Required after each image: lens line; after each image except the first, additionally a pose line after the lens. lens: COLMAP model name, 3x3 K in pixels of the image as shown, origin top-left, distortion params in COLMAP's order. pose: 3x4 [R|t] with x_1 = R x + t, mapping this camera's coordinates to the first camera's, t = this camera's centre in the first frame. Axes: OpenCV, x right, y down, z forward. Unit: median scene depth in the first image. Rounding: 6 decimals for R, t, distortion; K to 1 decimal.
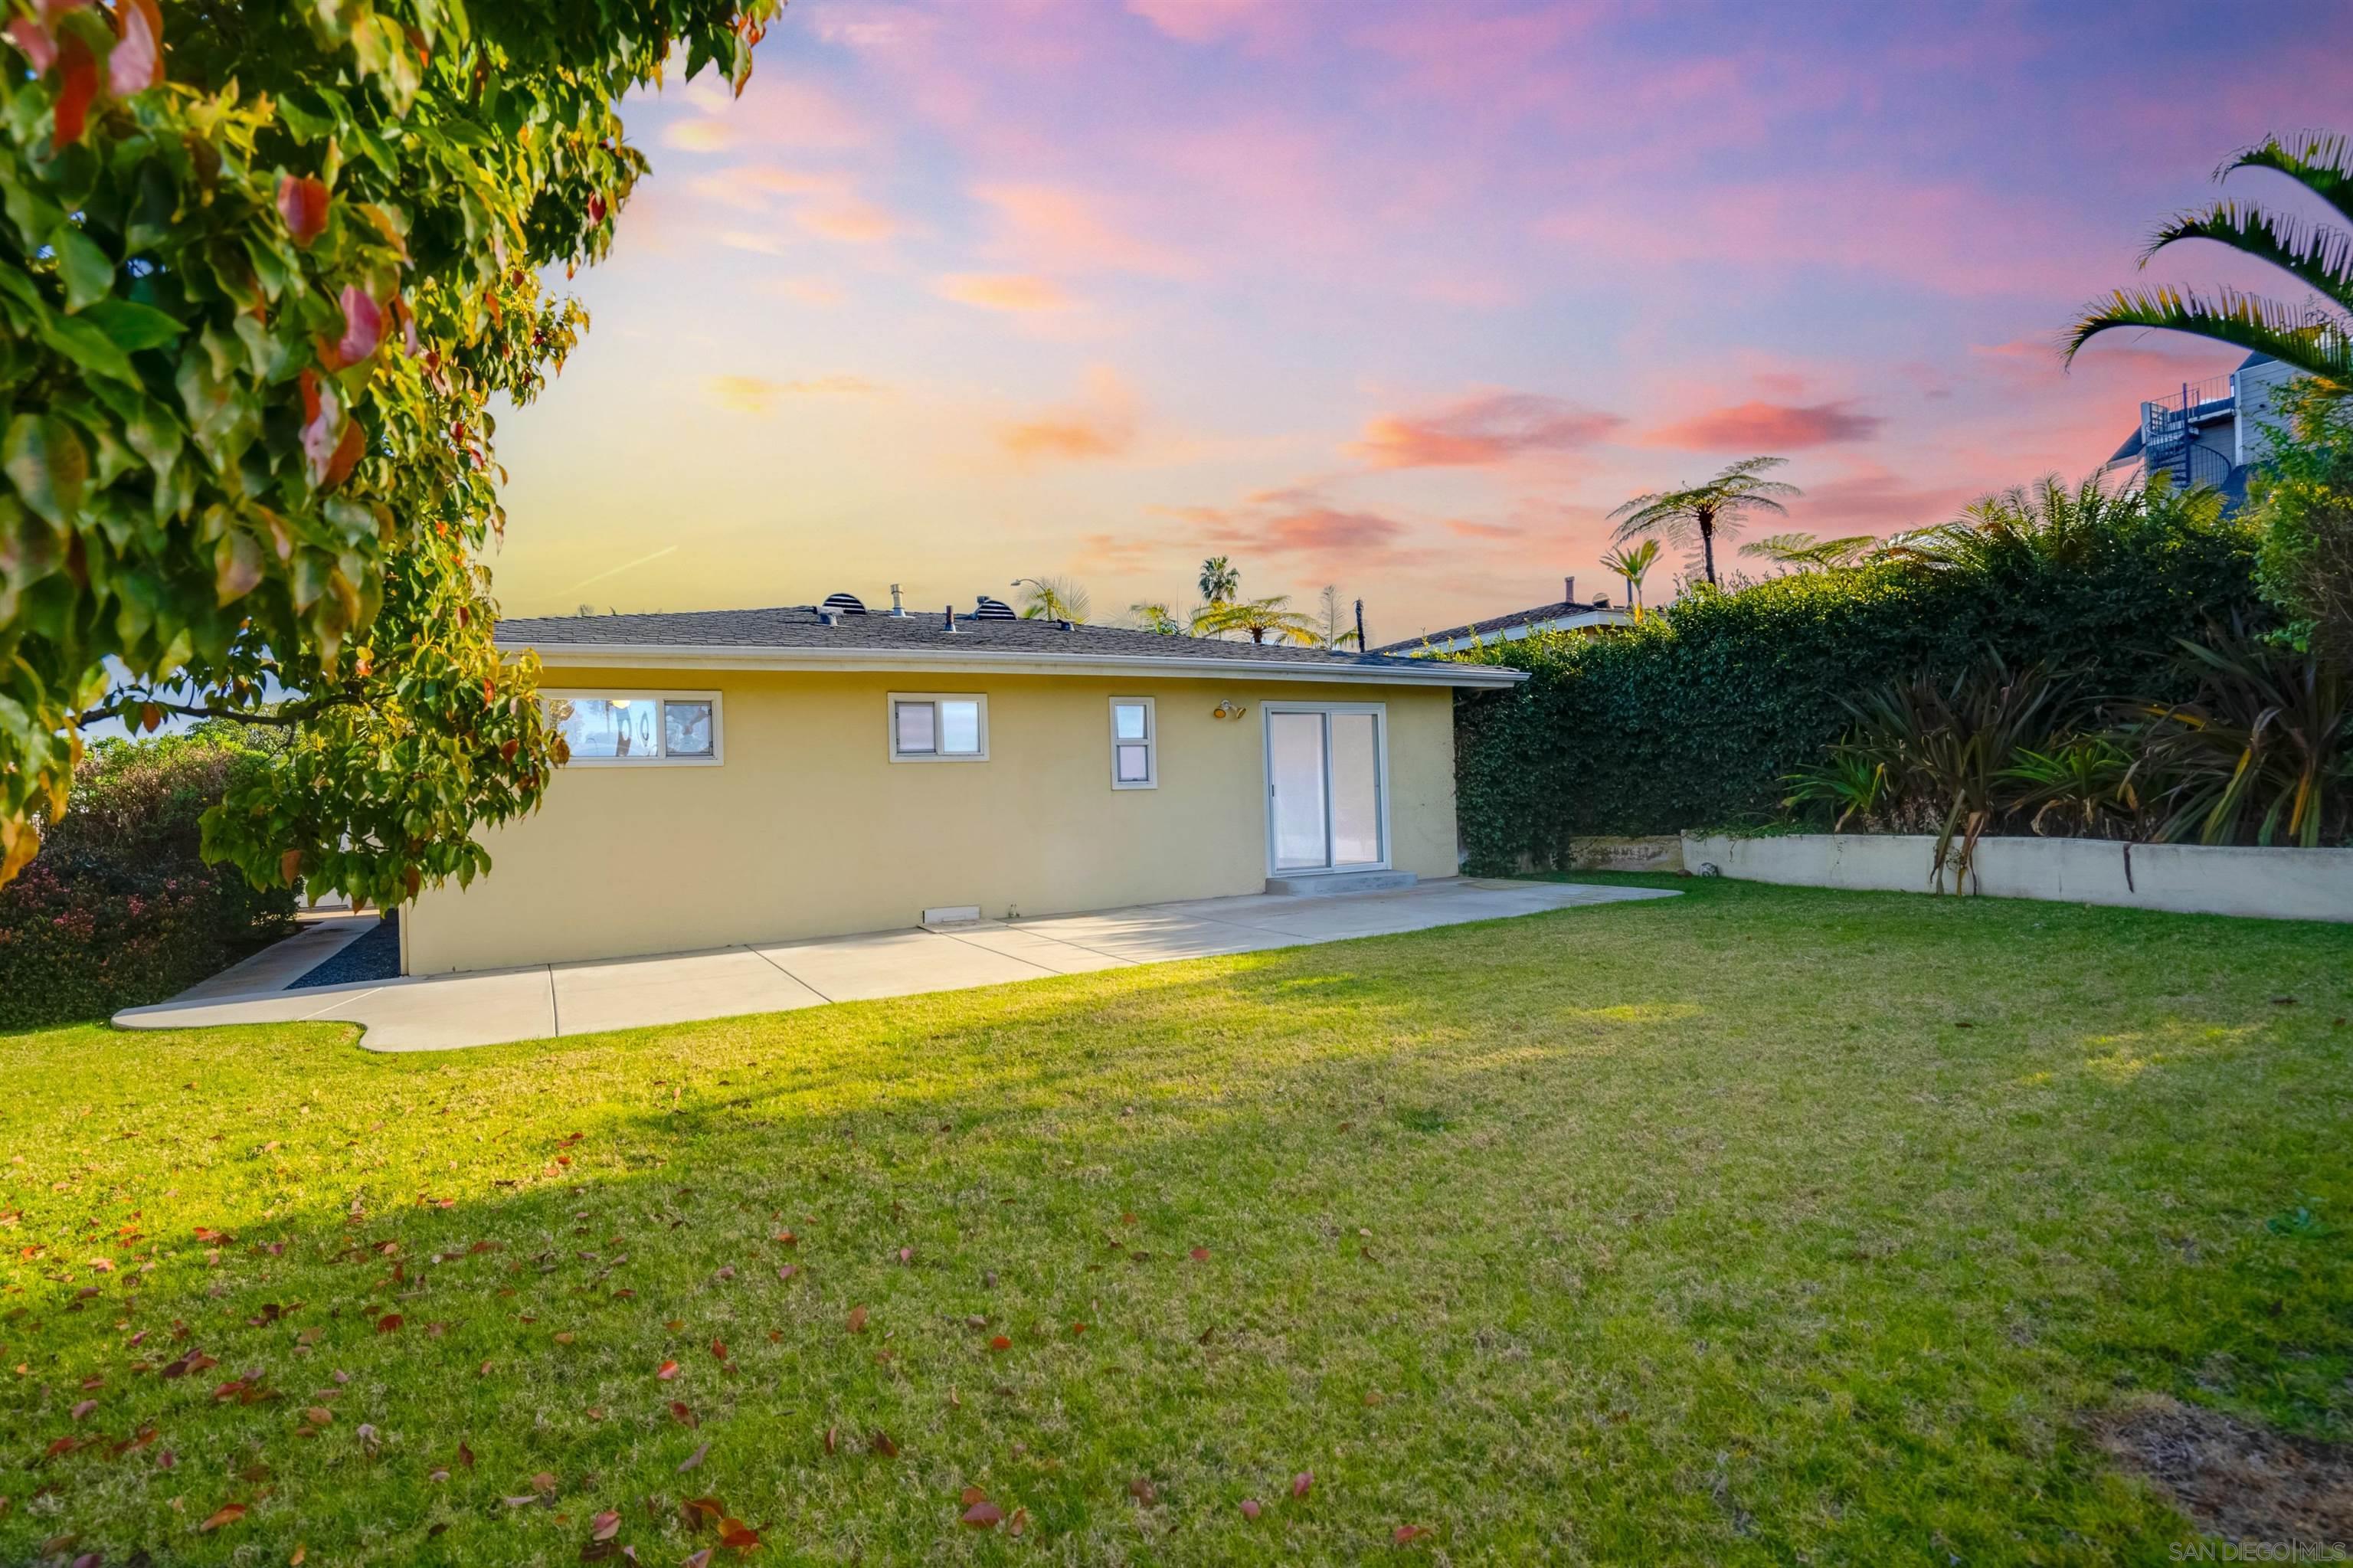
lens RADIAL K [[1086.5, 0, 1164.5], [0, 1086.5, 797.5], [0, 0, 1]] dist [-0.045697, 0.010718]
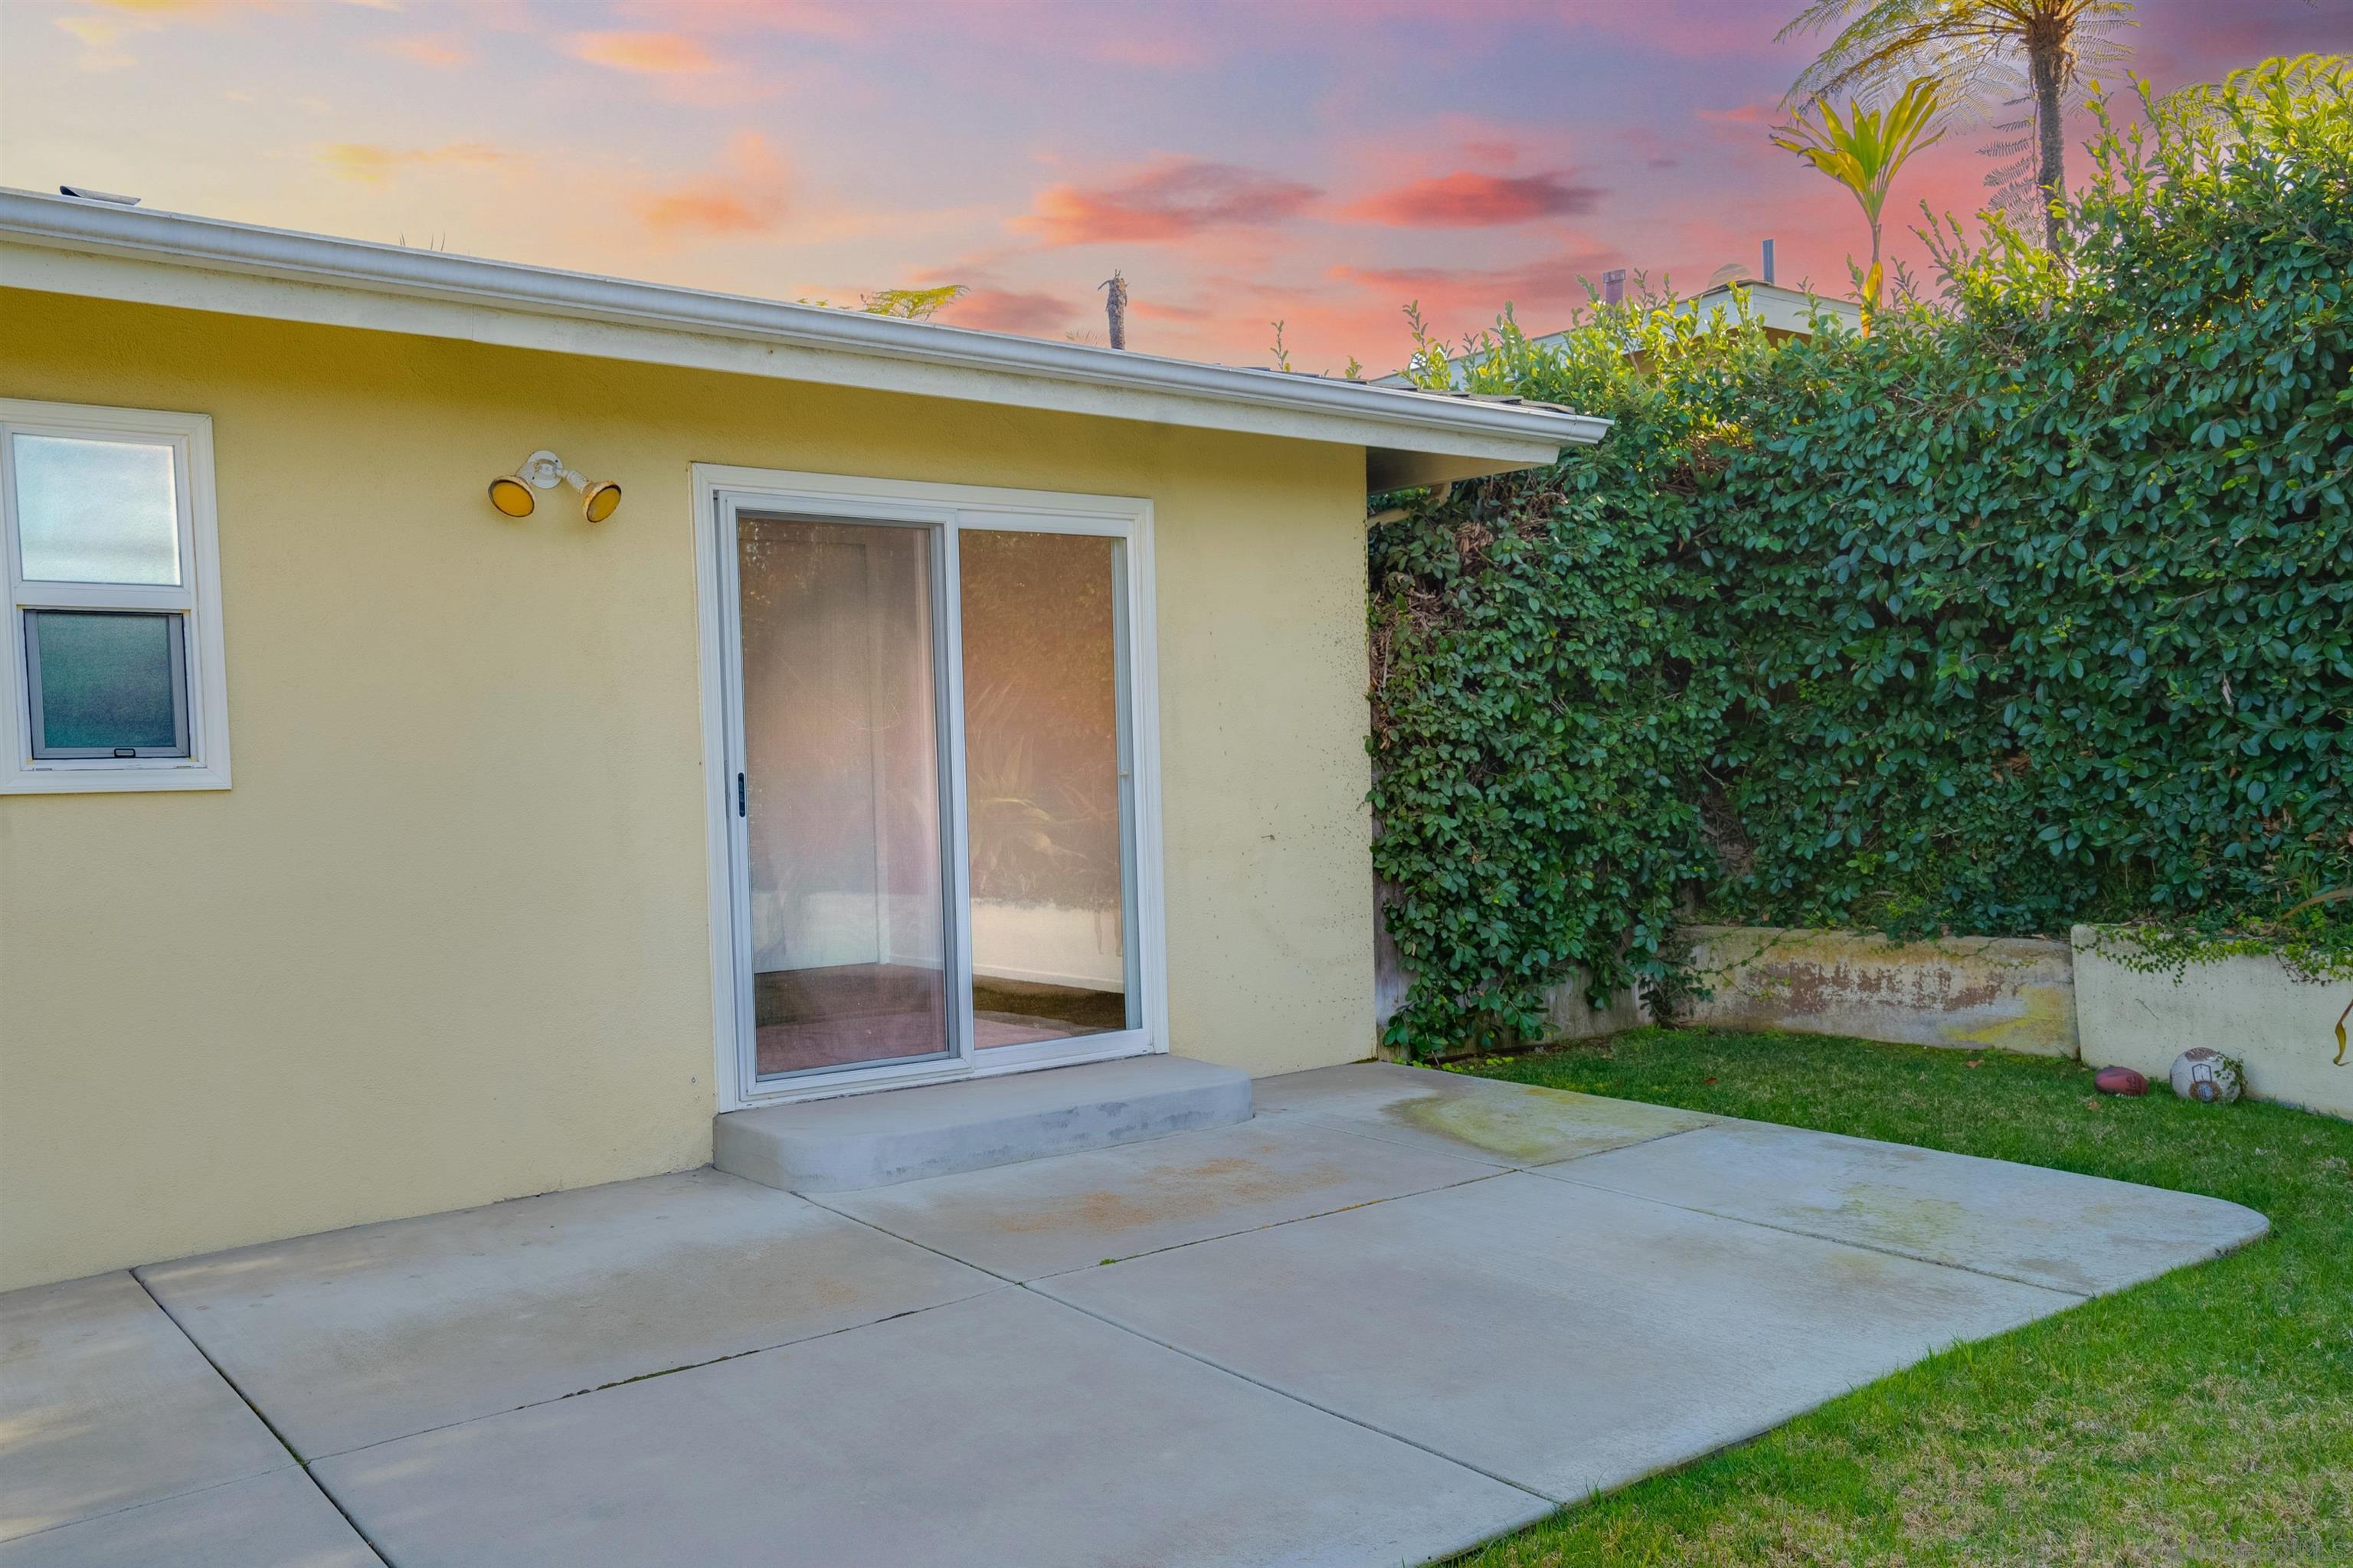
lens RADIAL K [[1914.1, 0, 1174.2], [0, 1914.1, 790.0], [0, 0, 1]] dist [0.008620, 0.001503]
pose [[0.982735, 0.005204, 0.184943, 0.109250], [-0.006686, 0.999950, 0.007389, -0.010701], [-0.184895, -0.008498, 0.982721, 0.463326]]
